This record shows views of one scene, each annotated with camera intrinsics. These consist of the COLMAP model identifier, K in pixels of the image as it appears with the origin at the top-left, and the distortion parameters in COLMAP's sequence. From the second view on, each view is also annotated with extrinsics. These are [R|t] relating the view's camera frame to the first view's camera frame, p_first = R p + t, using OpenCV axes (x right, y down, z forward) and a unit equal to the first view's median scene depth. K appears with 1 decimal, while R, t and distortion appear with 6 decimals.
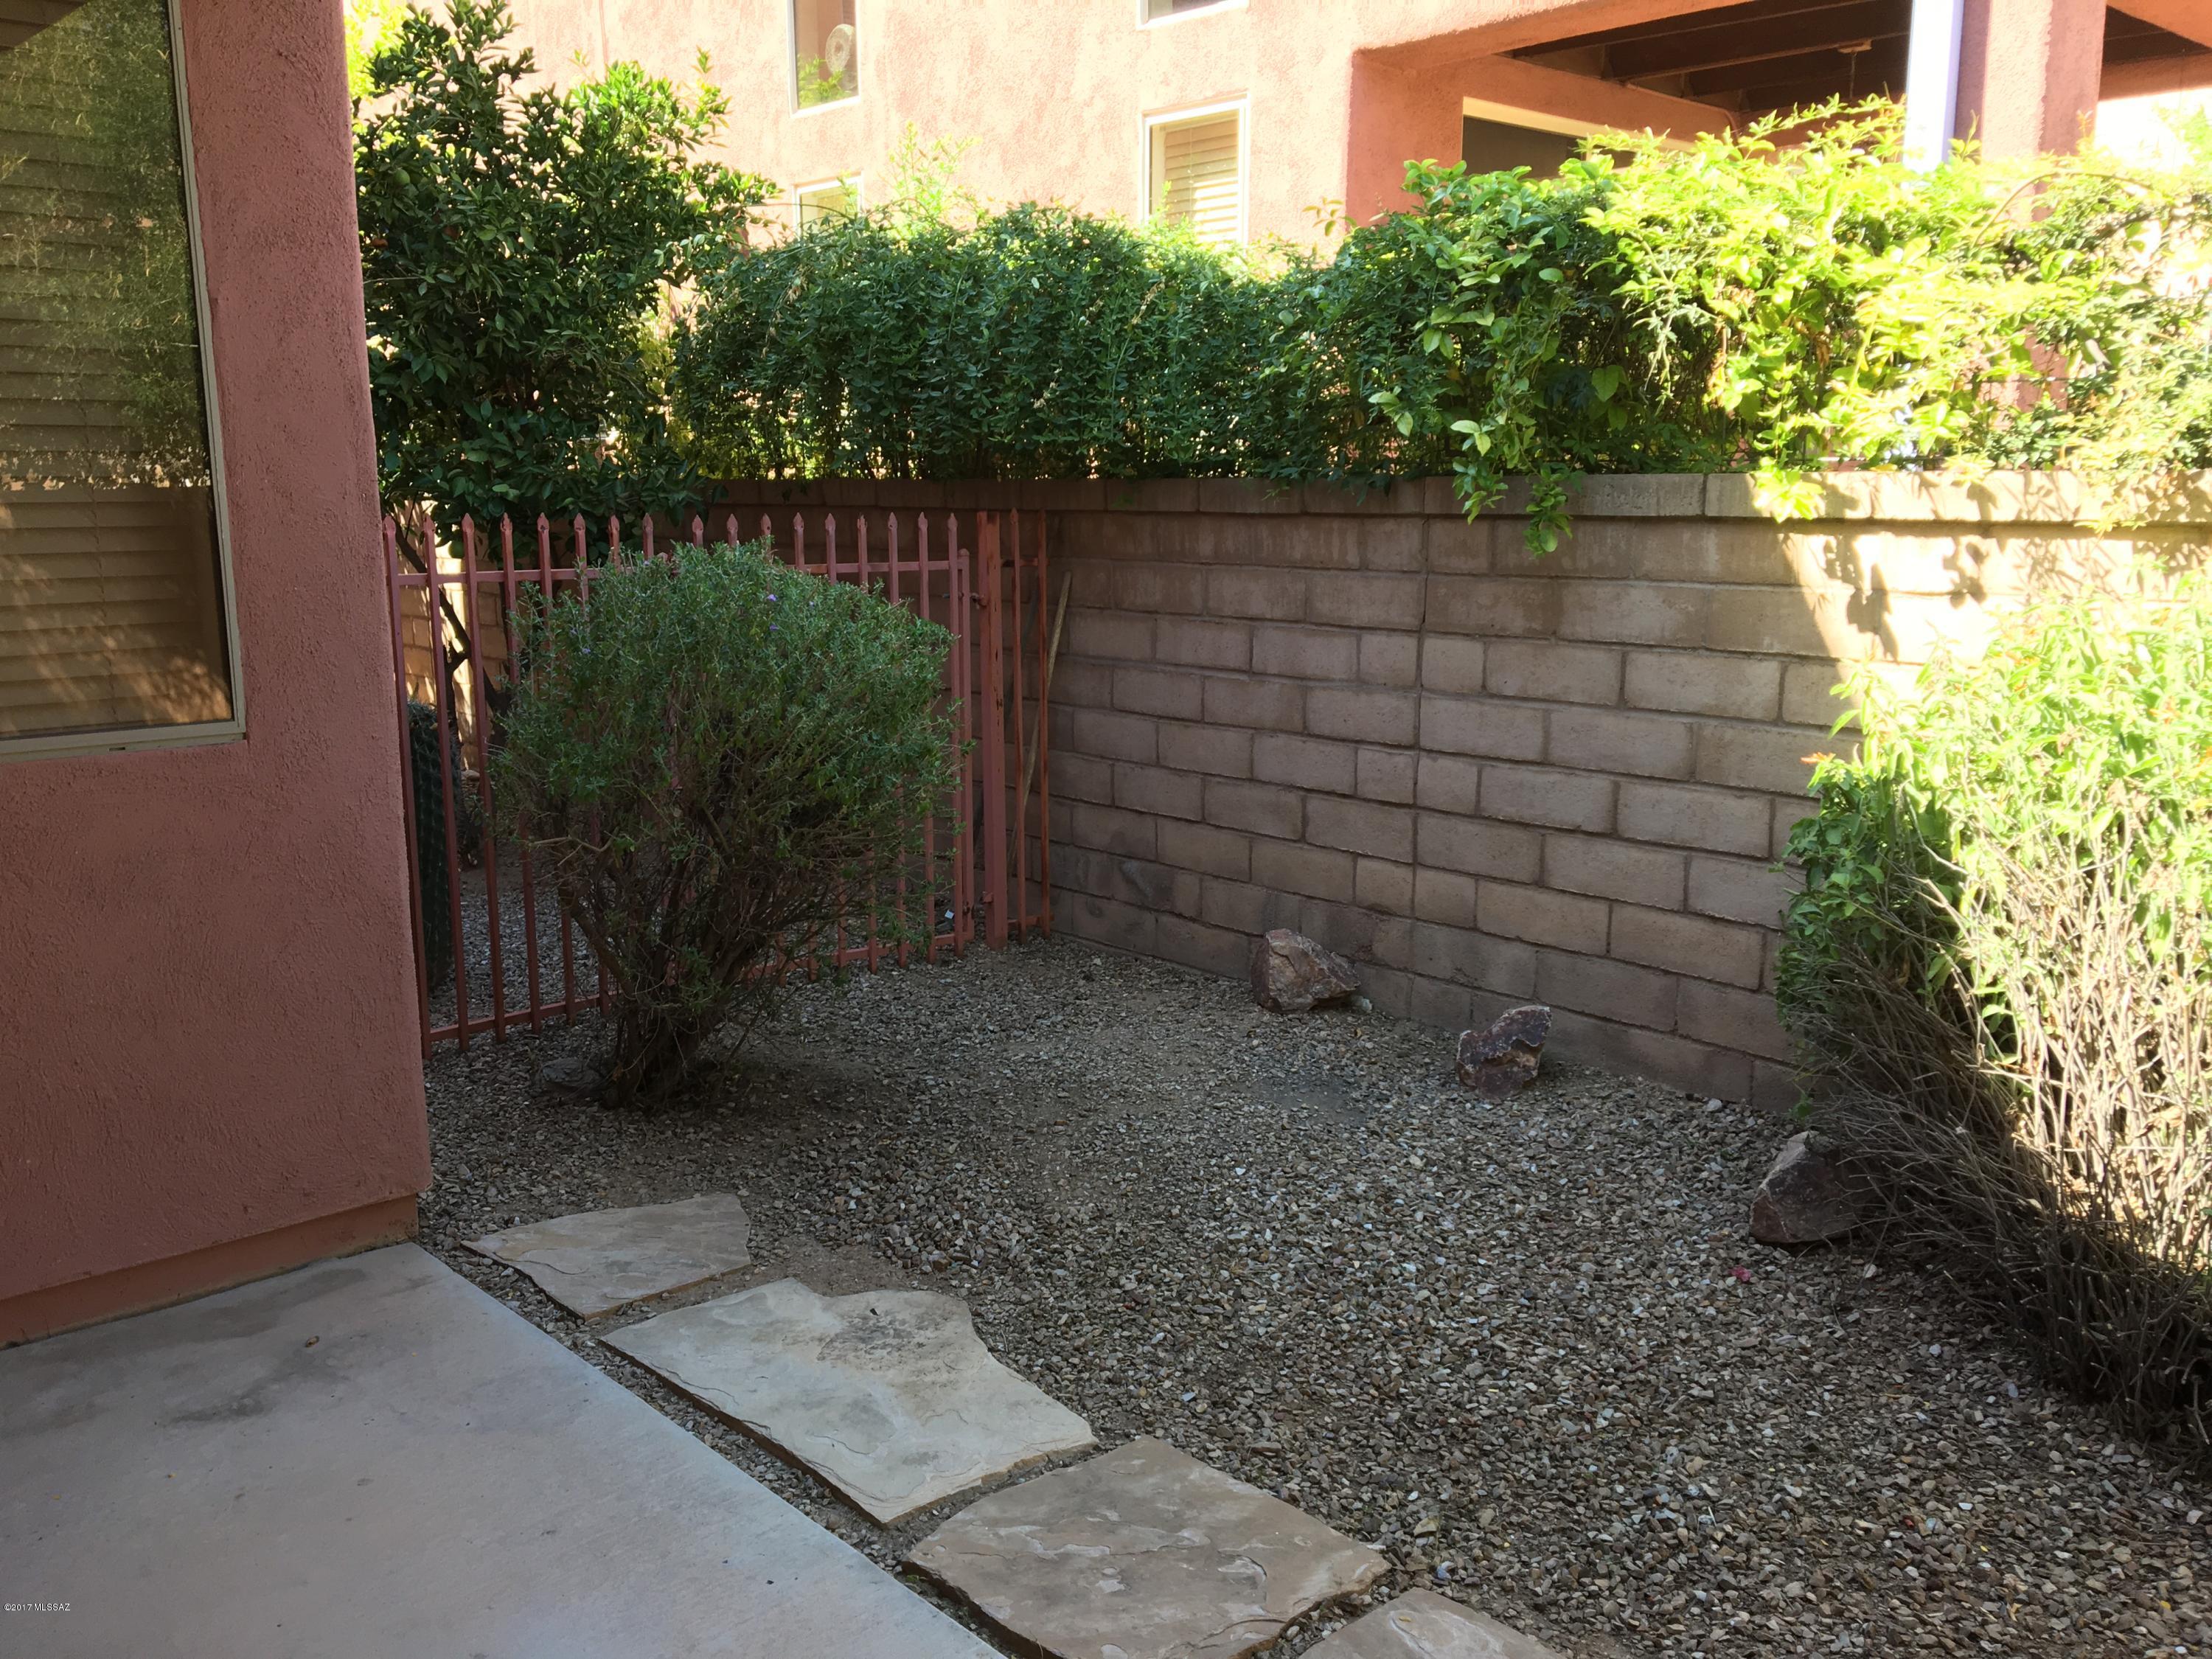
lens RADIAL K [[1854.0, 0, 1106.9], [0, 1854.0, 826.6], [0, 0, 1]] dist [0.092221, -0.139825]
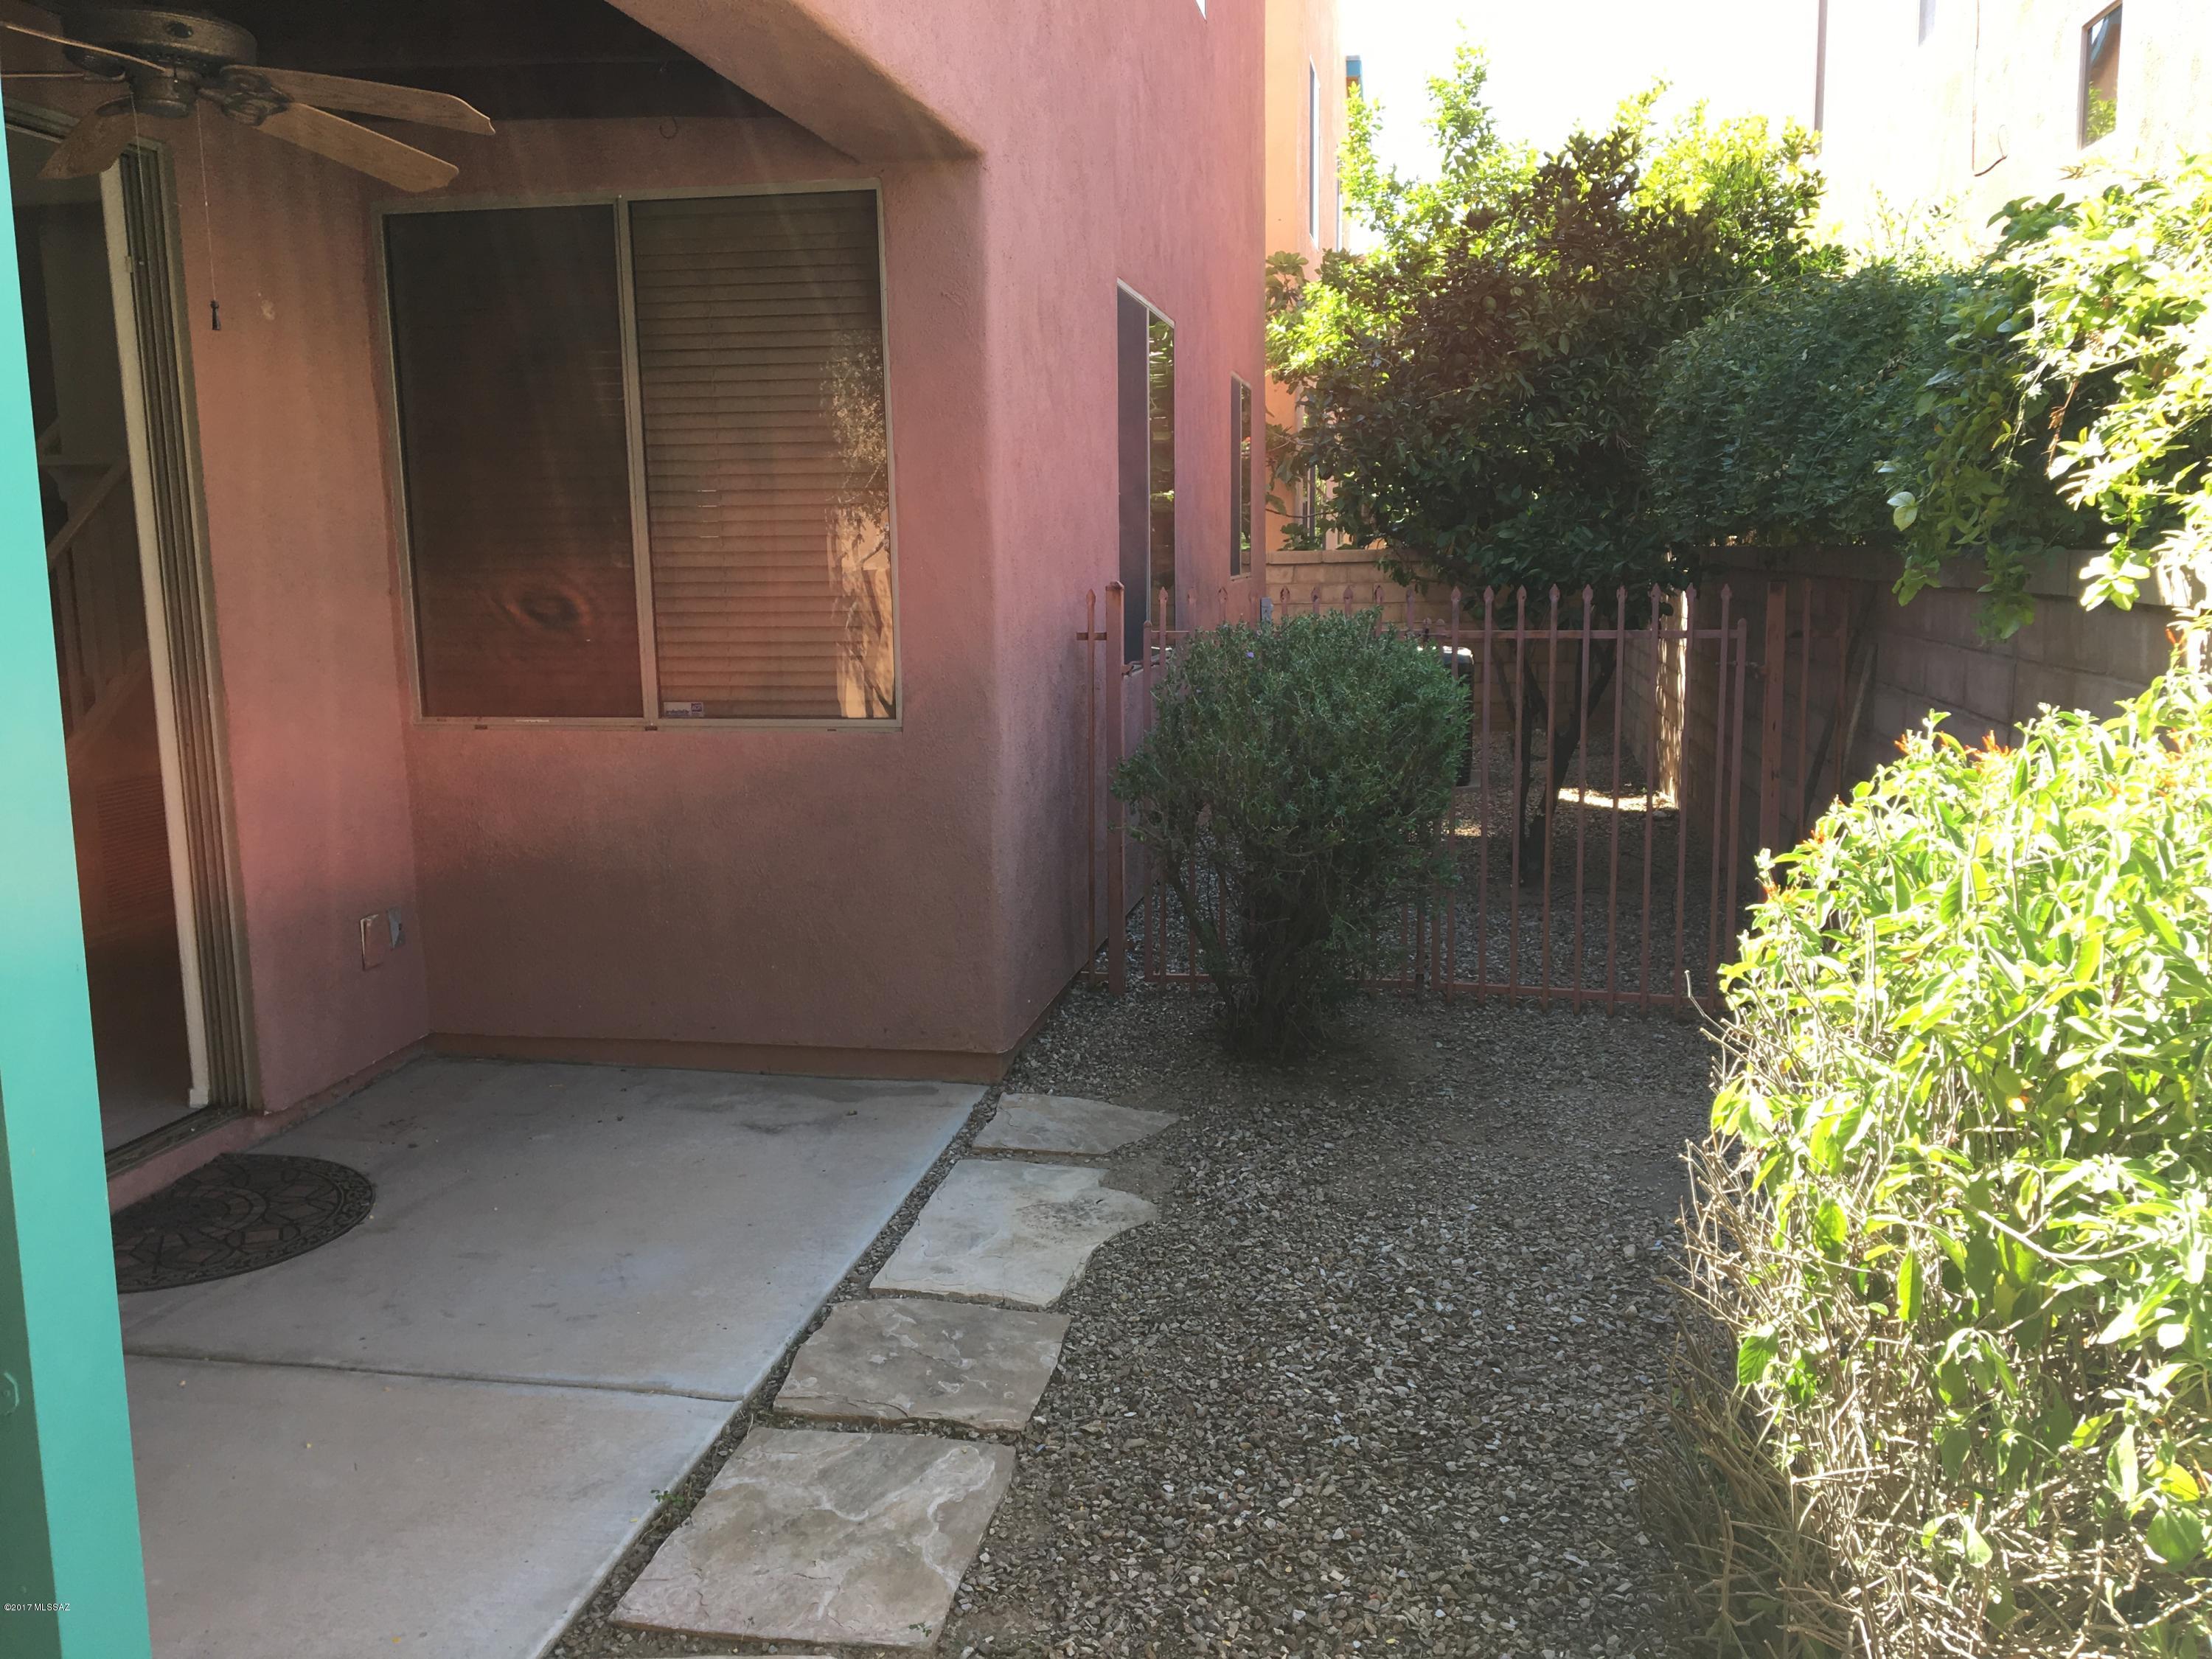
lens RADIAL K [[1854.0, 0, 1103.0], [0, 1854.0, 831.5], [0, 0, 1]] dist [0.092221, -0.139825]
pose [[0.608694, 0.114833, -0.785051, 0.874711], [-0.136045, 0.989922, 0.039317, -0.046656], [0.781654, 0.082870, 0.618182, 0.181746]]
